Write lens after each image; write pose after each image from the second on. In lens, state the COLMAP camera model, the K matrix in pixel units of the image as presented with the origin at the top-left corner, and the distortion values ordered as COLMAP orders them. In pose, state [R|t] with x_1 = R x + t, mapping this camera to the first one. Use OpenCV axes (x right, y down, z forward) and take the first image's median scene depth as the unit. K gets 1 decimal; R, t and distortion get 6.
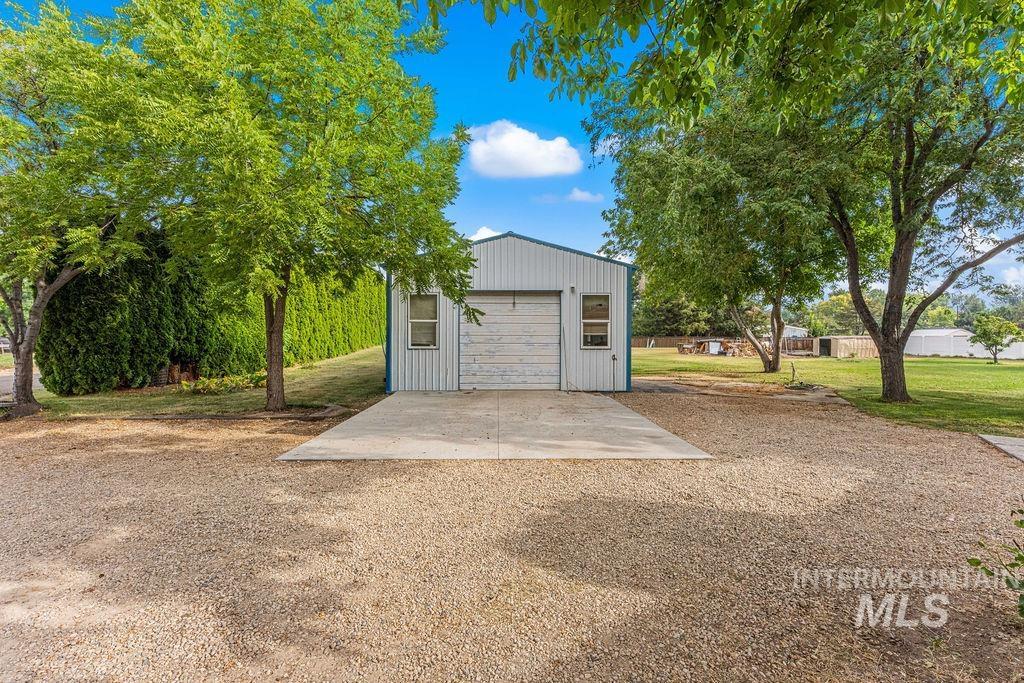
lens RADIAL K [[414.7, 0, 507.9], [0, 414.7, 342.8], [0, 0, 1]] dist [0.001594, 0.000220]
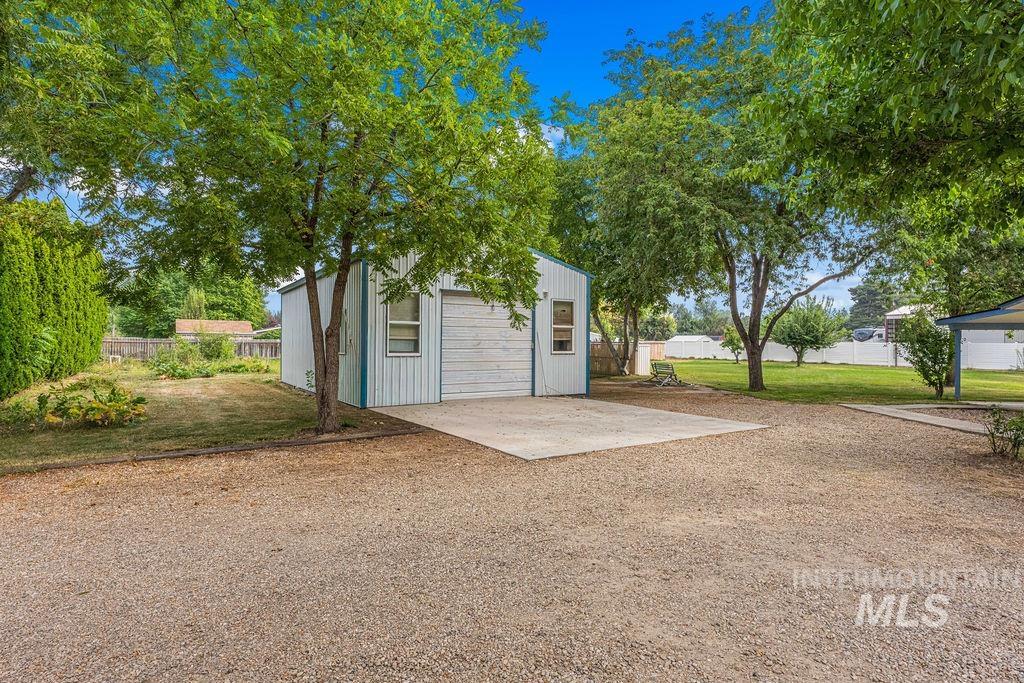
lens RADIAL K [[529.9, 0, 514.8], [0, 529.9, 345.5], [0, 0, 1]] dist [-0.001275, -0.000294]
pose [[0.854681, -0.001381, 0.519151, -0.535574], [0.005015, 0.999972, -0.005597, 0.000979], [-0.519129, 0.007387, 0.854664, -0.051000]]
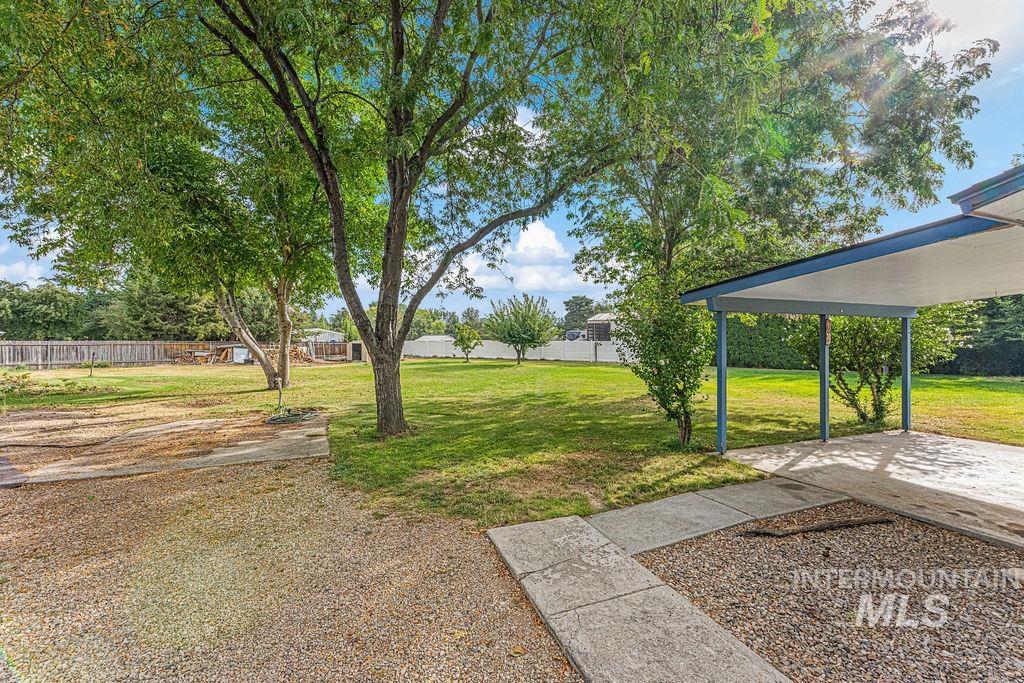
lens RADIAL K [[417.9, 0, 510.9], [0, 417.9, 335.7], [0, 0, 1]] dist [0.001594, -0.000401]
pose [[0.557737, 0.011425, 0.829939, 0.396509], [0.012531, 0.999675, -0.022183, -0.003217], [-0.829923, 0.022772, 0.557413, 0.378033]]
